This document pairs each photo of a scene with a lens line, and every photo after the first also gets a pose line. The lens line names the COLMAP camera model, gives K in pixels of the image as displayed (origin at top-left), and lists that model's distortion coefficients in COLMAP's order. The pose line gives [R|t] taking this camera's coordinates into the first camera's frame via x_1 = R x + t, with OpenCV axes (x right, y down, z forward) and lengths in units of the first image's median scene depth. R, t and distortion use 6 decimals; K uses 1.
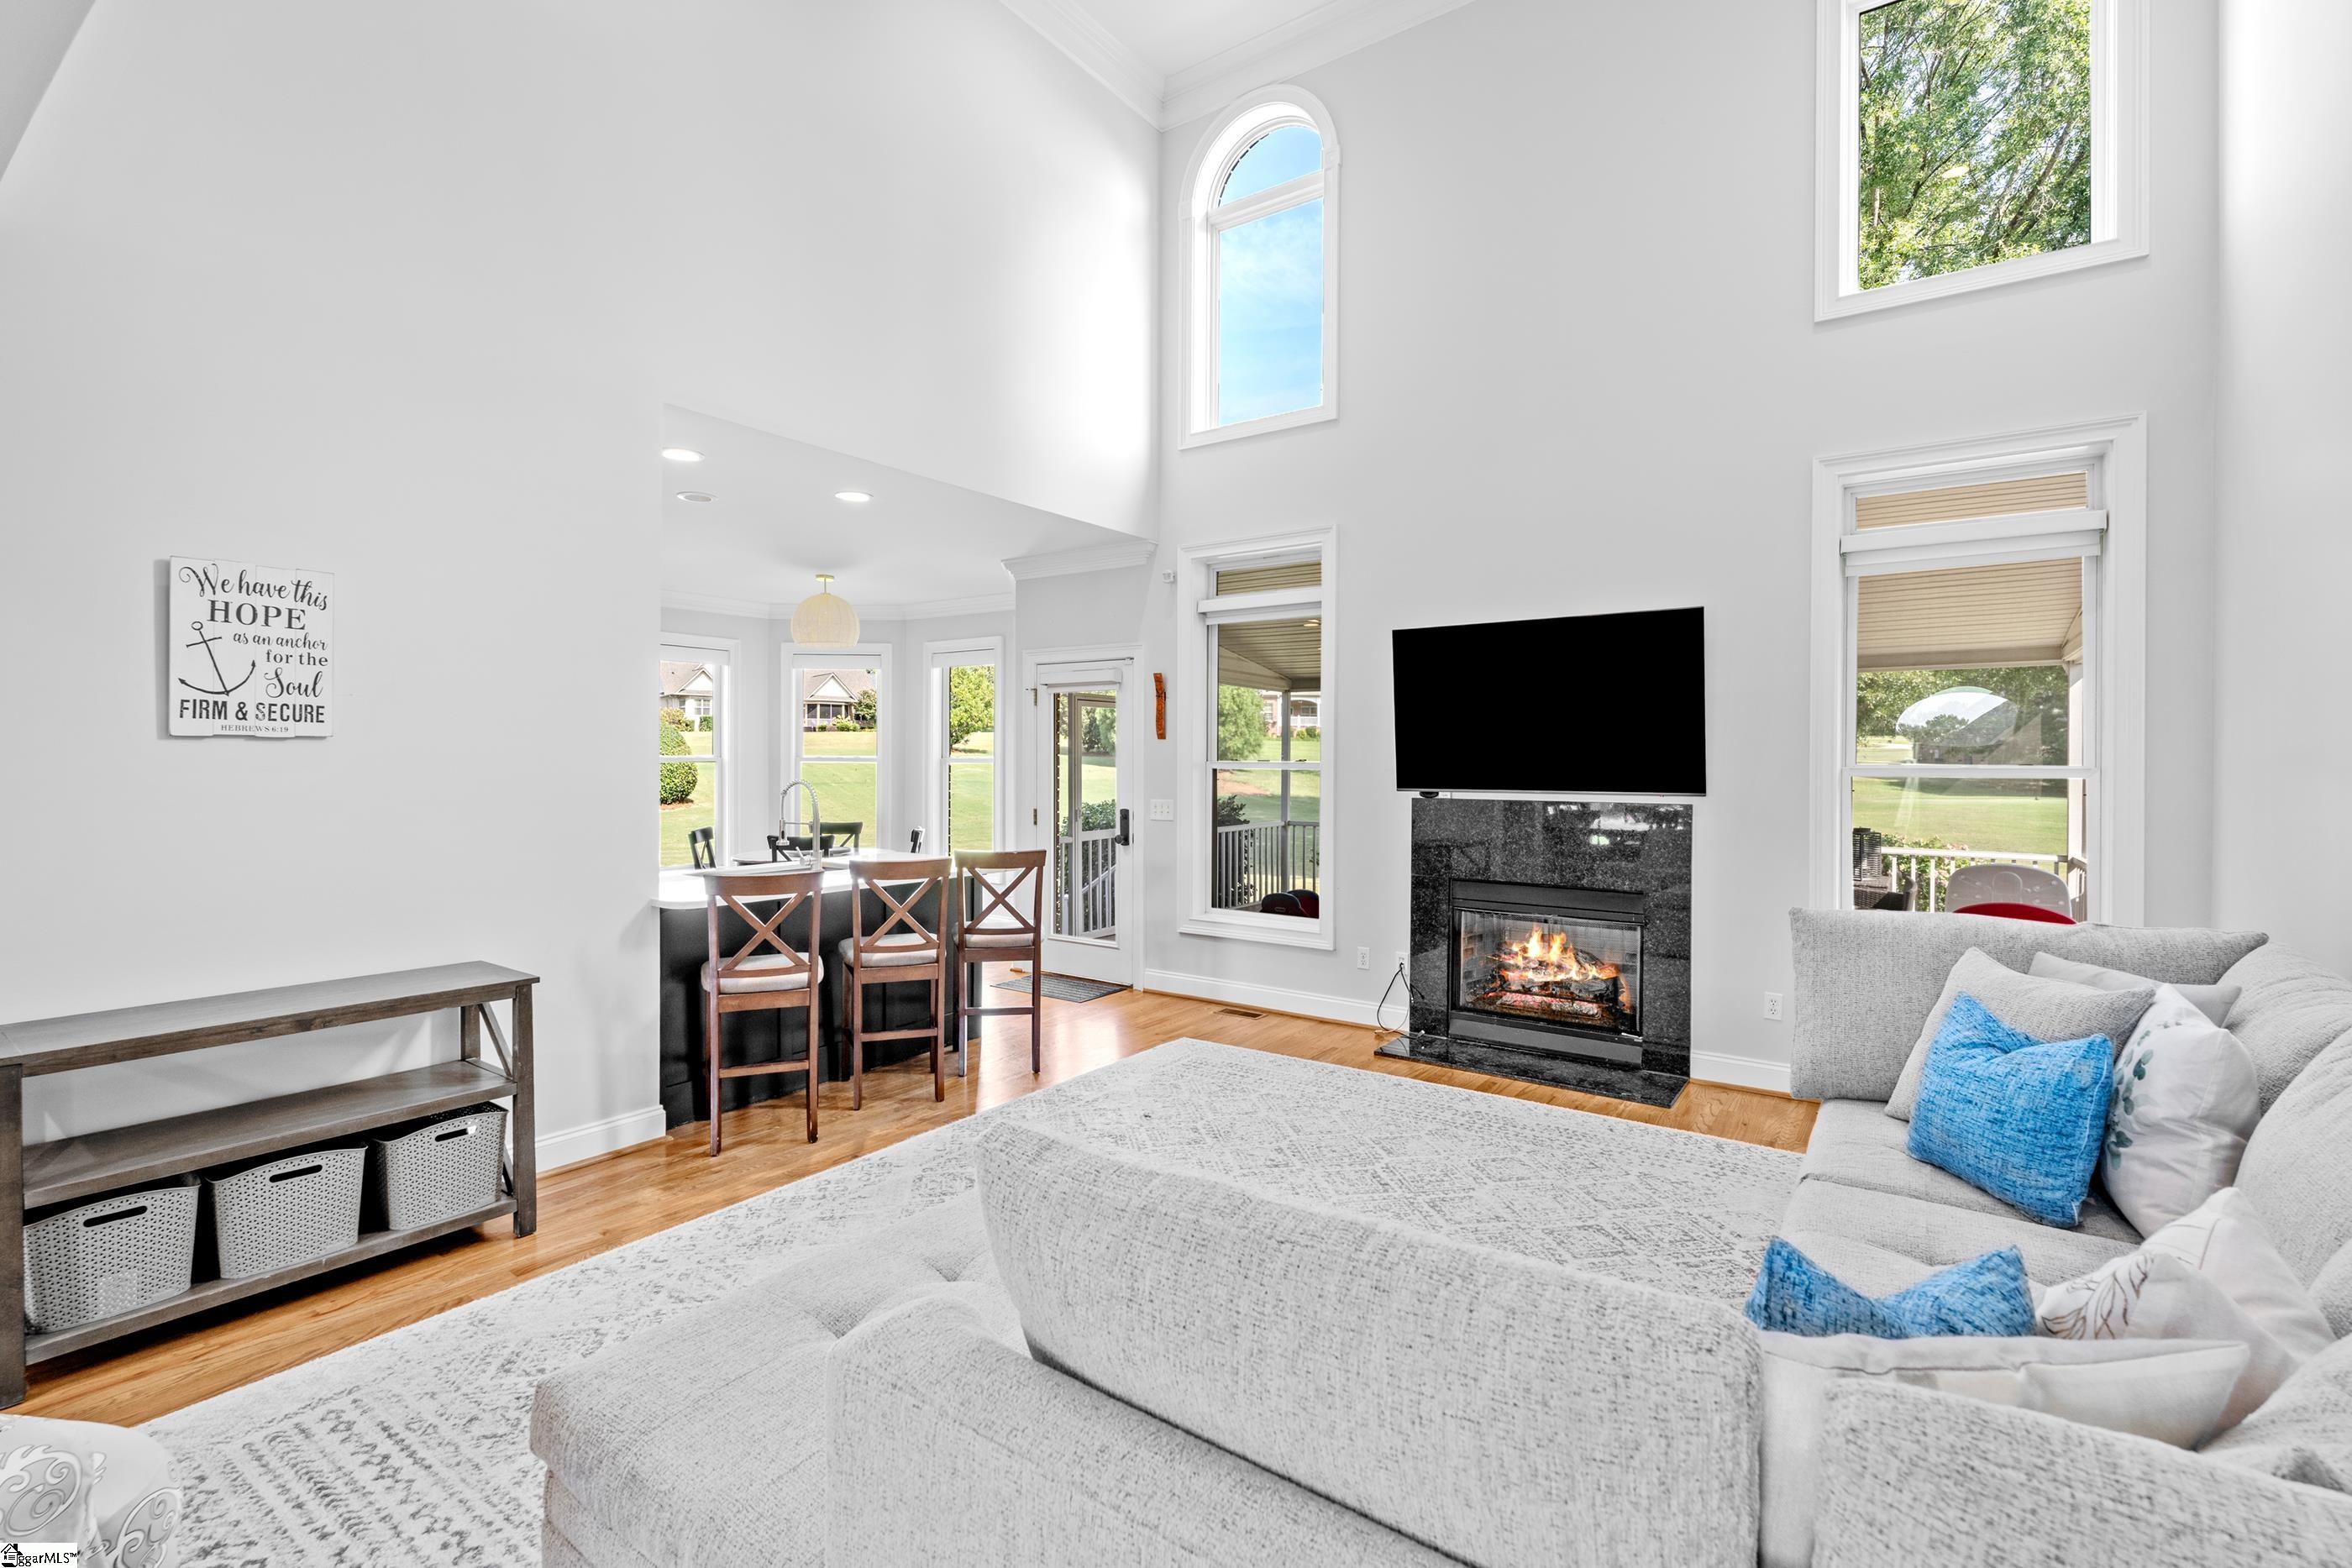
lens RADIAL K [[1027.6, 0, 1172.5], [0, 1027.6, 761.1], [0, 0, 1]] dist [-0.010345, -0.000238]
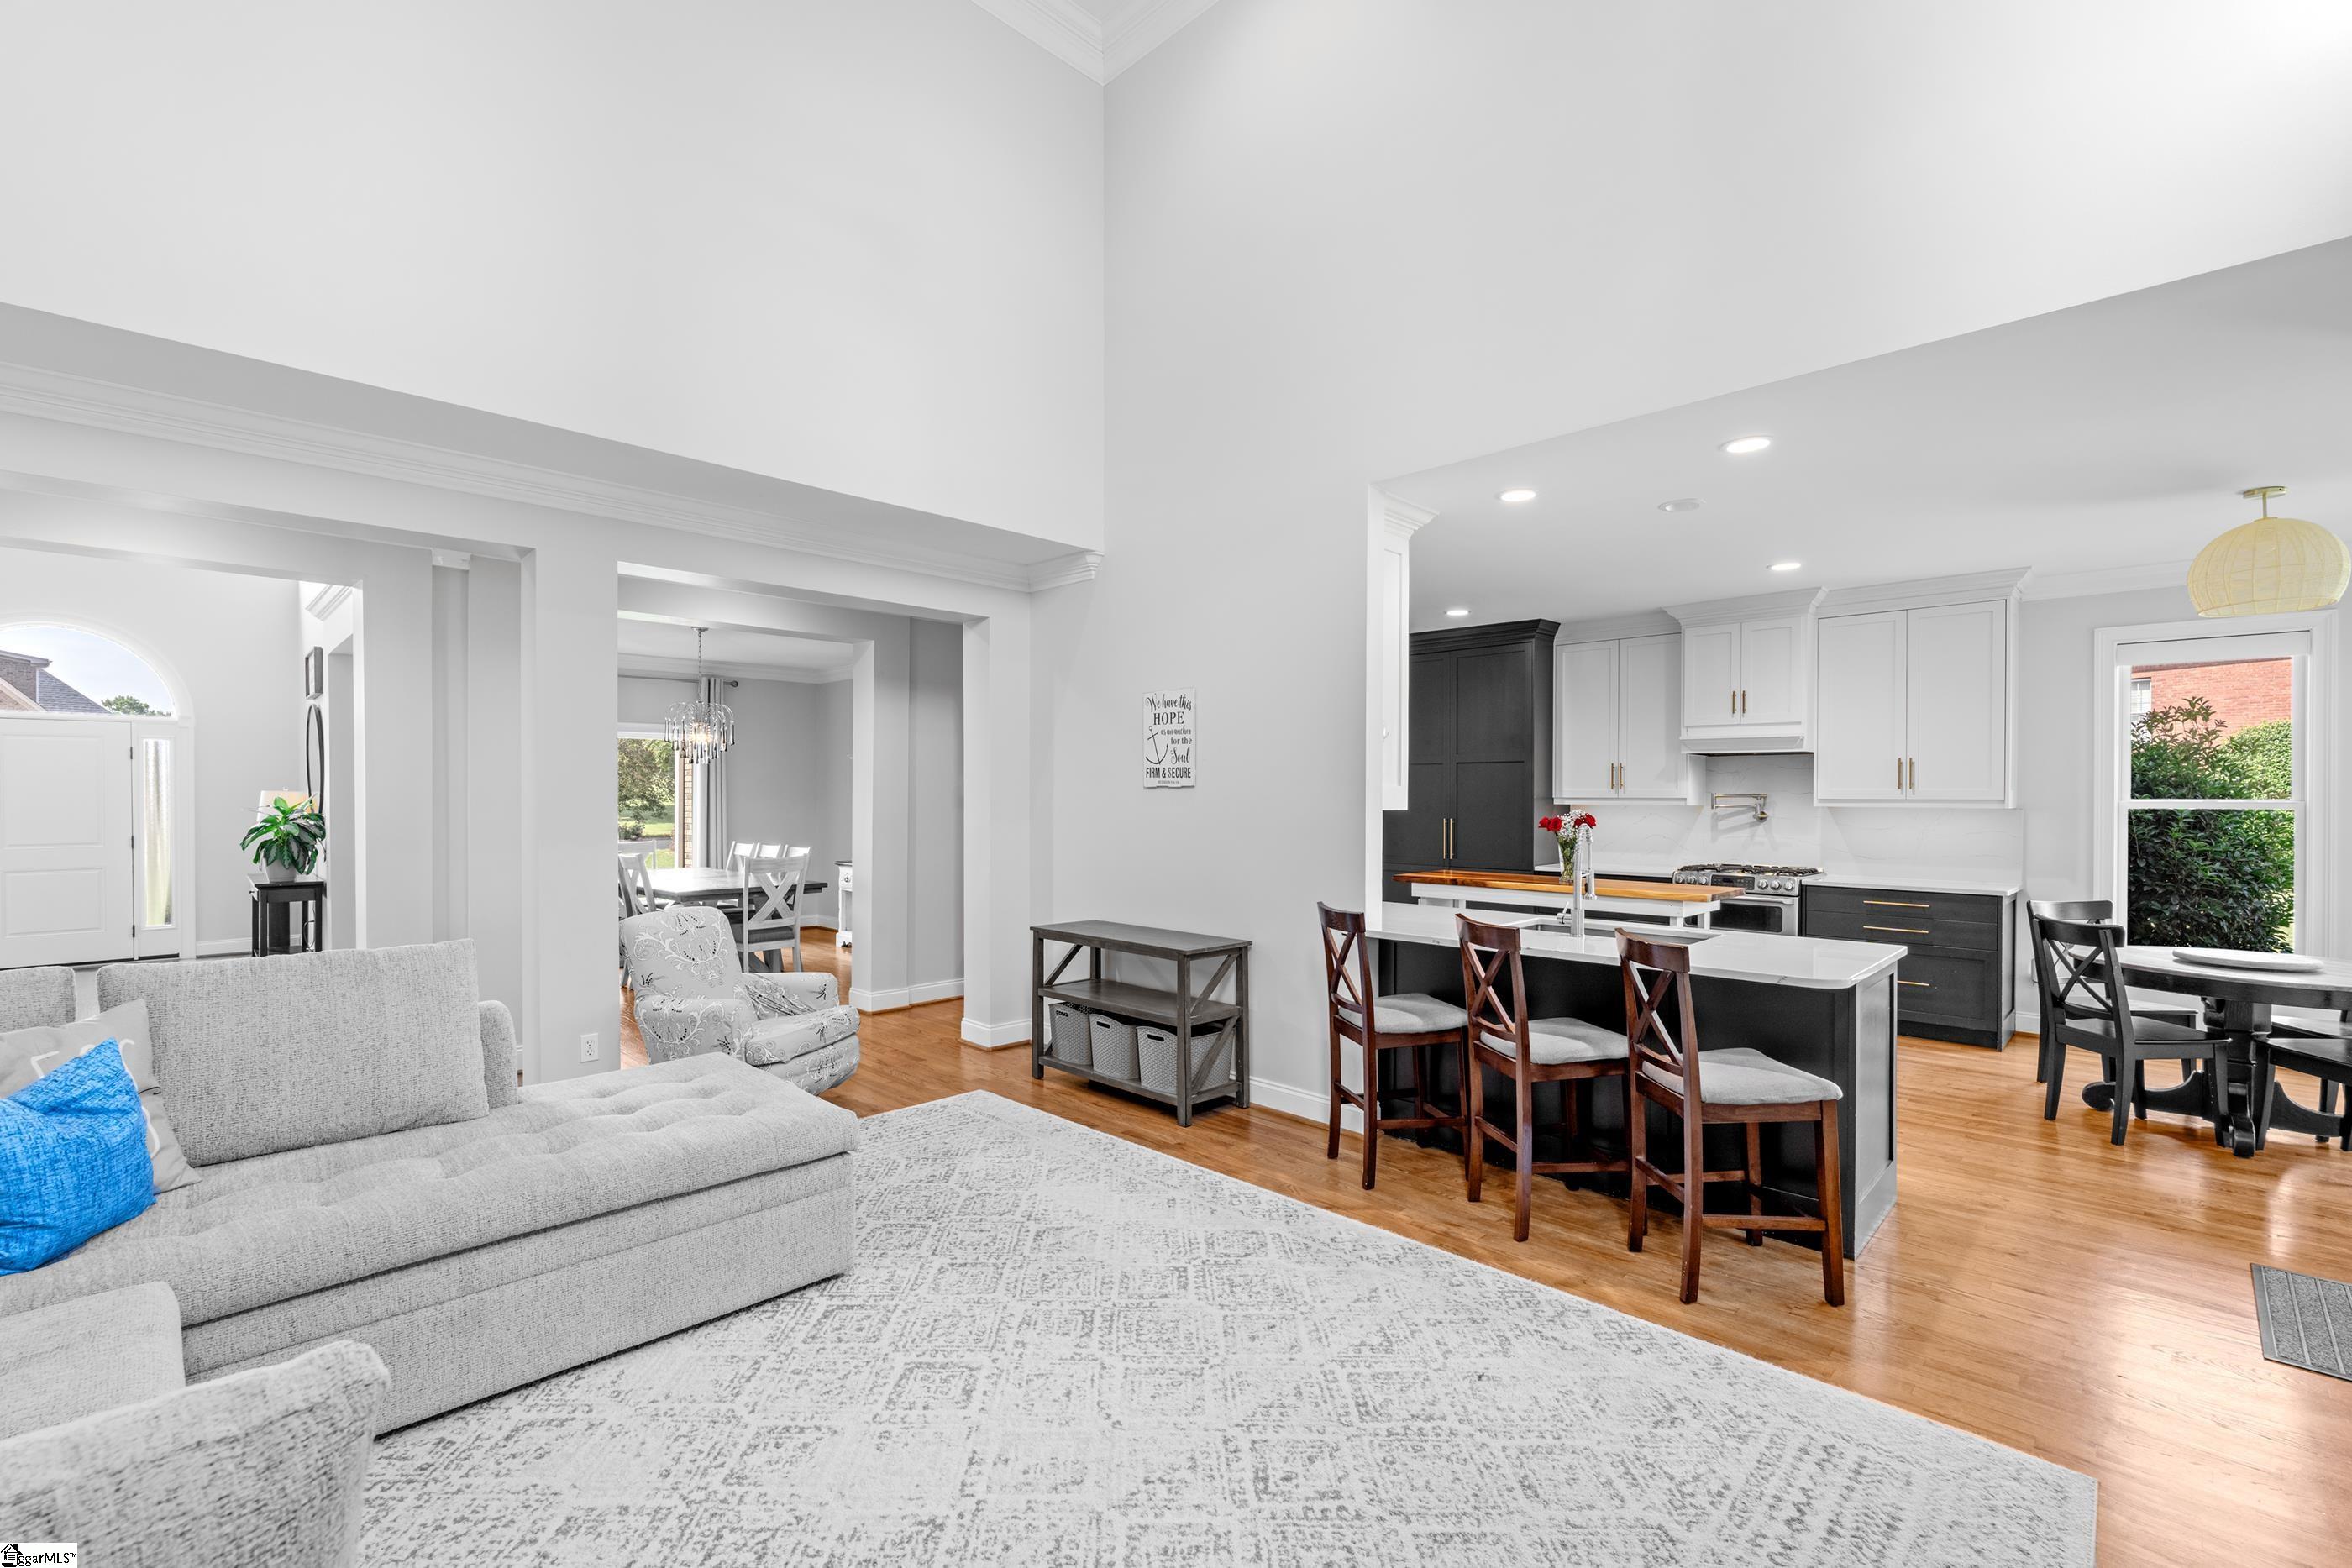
lens RADIAL K [[1027.6, 0, 1175.5], [0, 1027.6, 793.6], [0, 0, 1]] dist [-0.010345, -0.000238]
pose [[-0.154987, -0.003650, -0.987910, 0.545439], [-0.002024, 0.999992, -0.003377, -0.003838], [0.987914, 0.001476, -0.154993, 0.809891]]
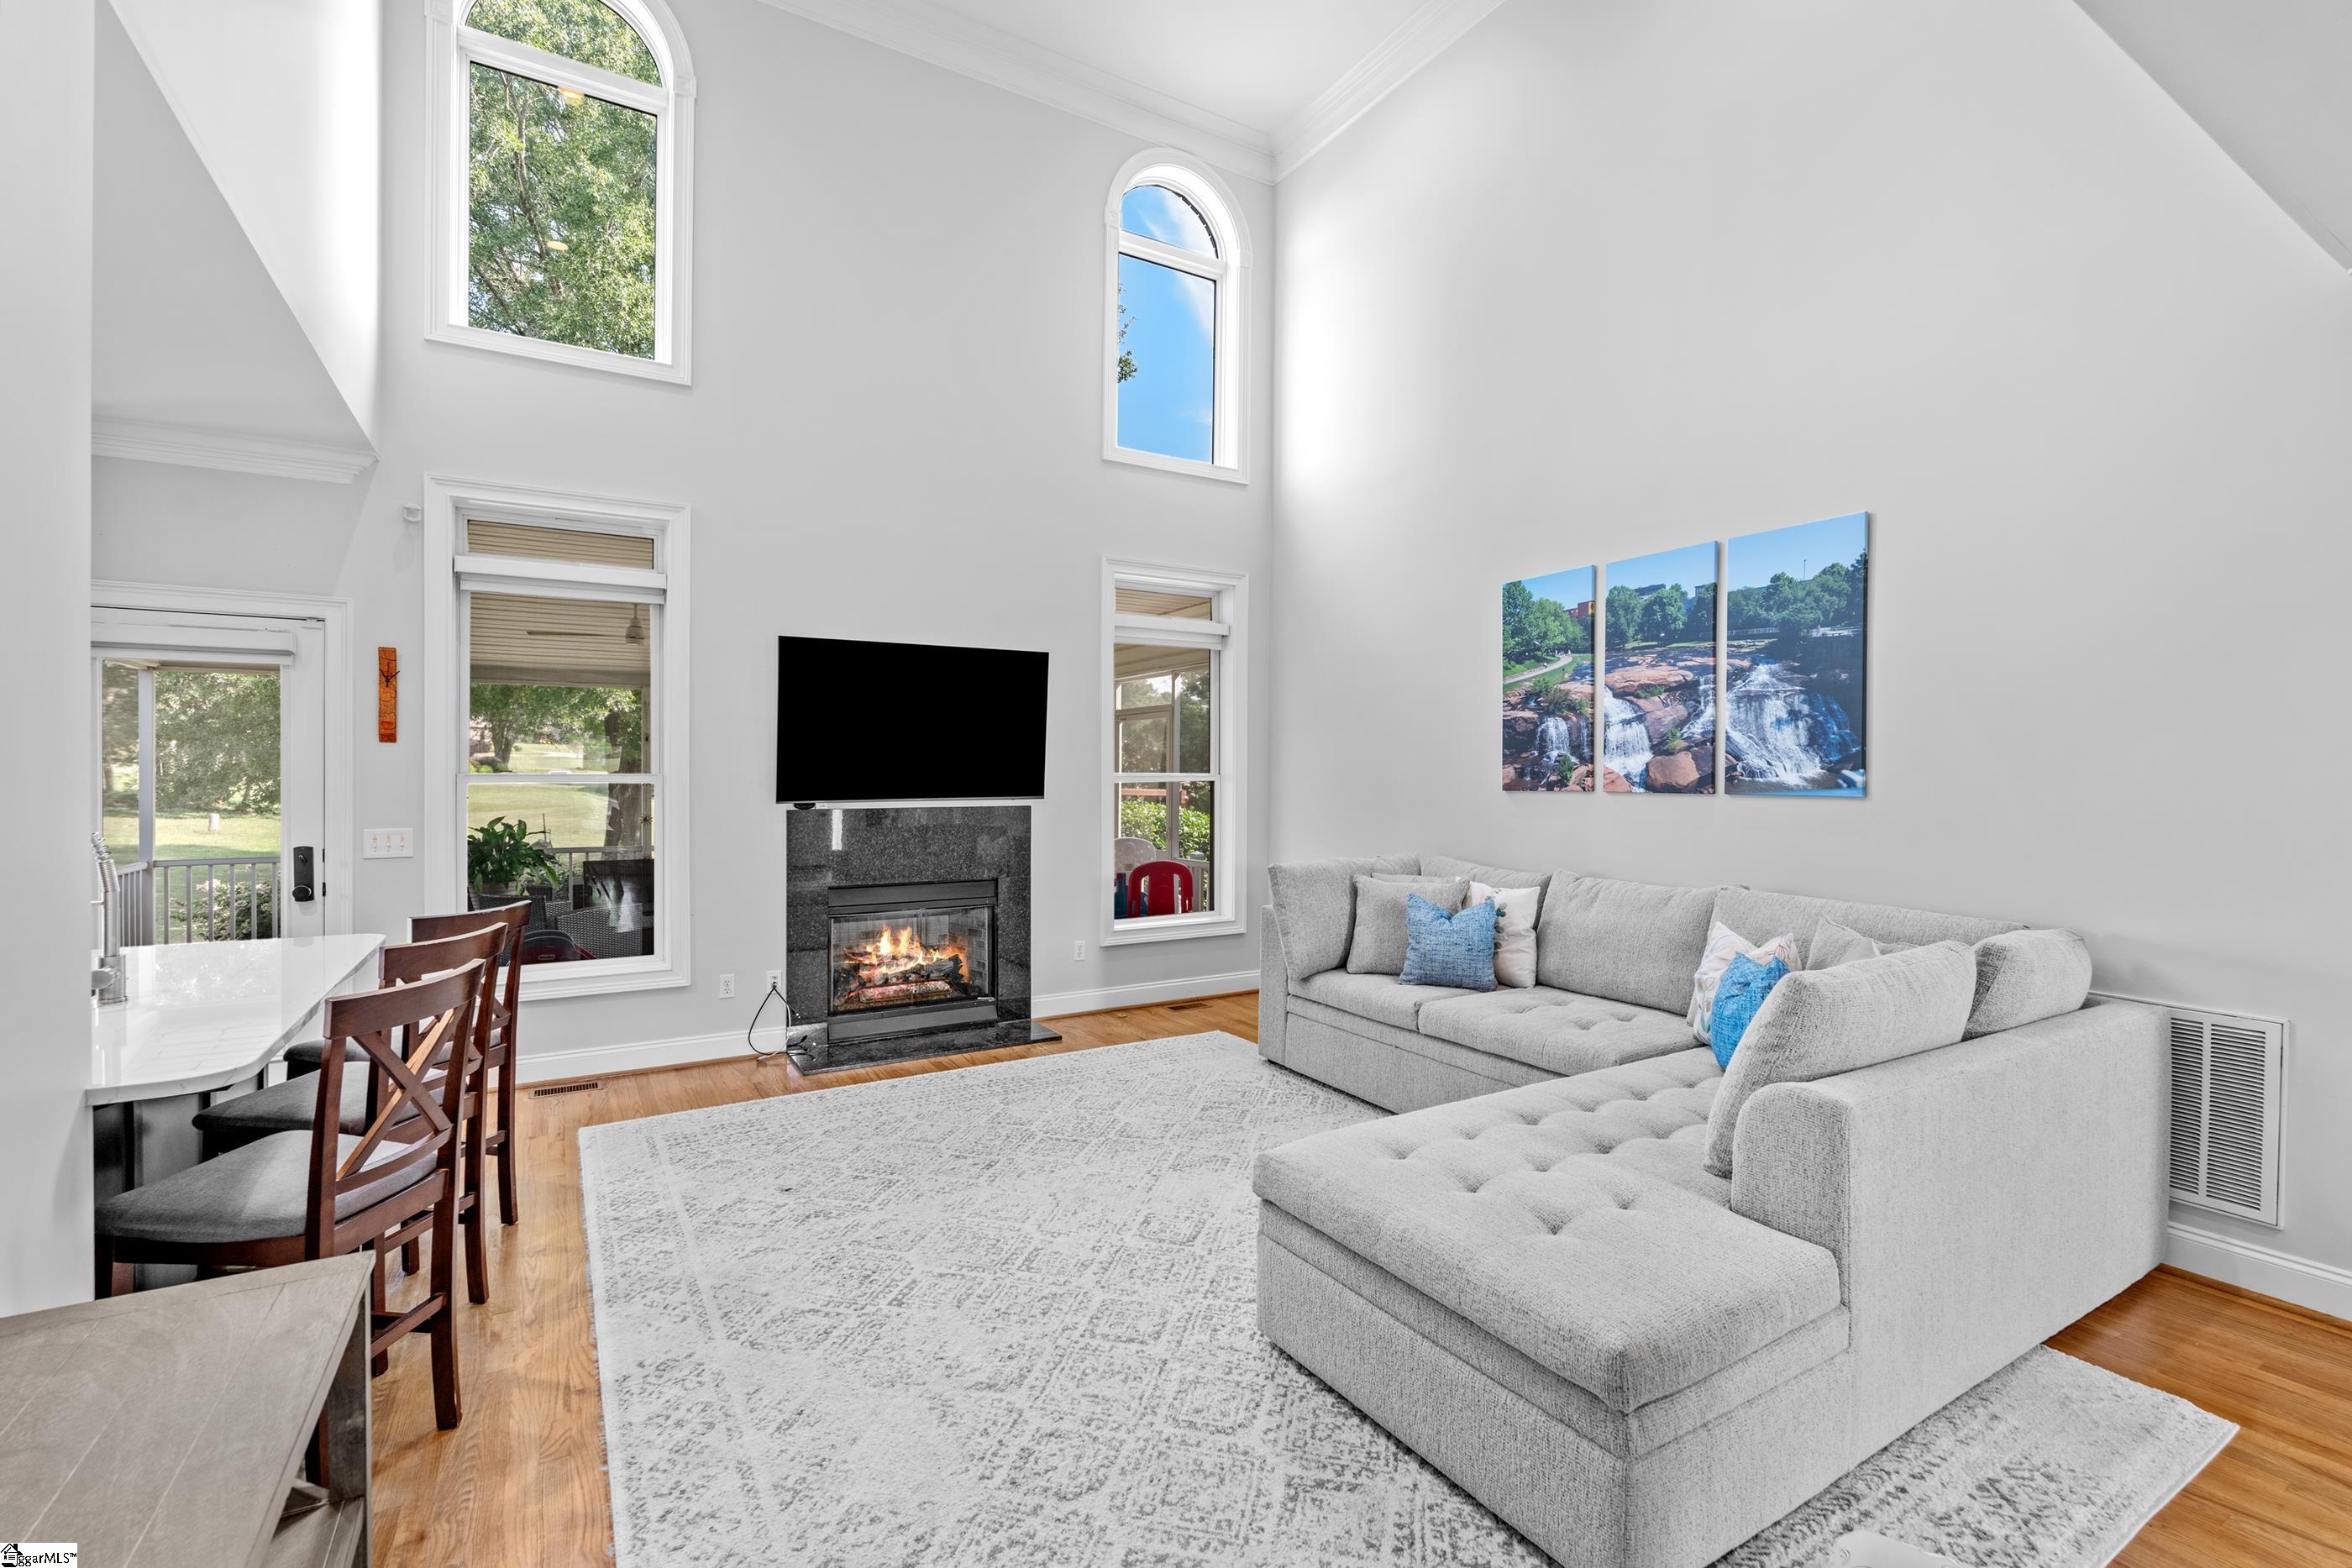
lens RADIAL K [[1027.6, 0, 1157.6], [0, 1027.6, 786.6], [0, 0, 1]] dist [-0.010345, -0.000238]
pose [[0.411383, -0.016502, 0.911313, -0.594942], [0.000243, 0.999838, 0.017996, -0.004638], [-0.911463, -0.007182, 0.411320, 0.328257]]
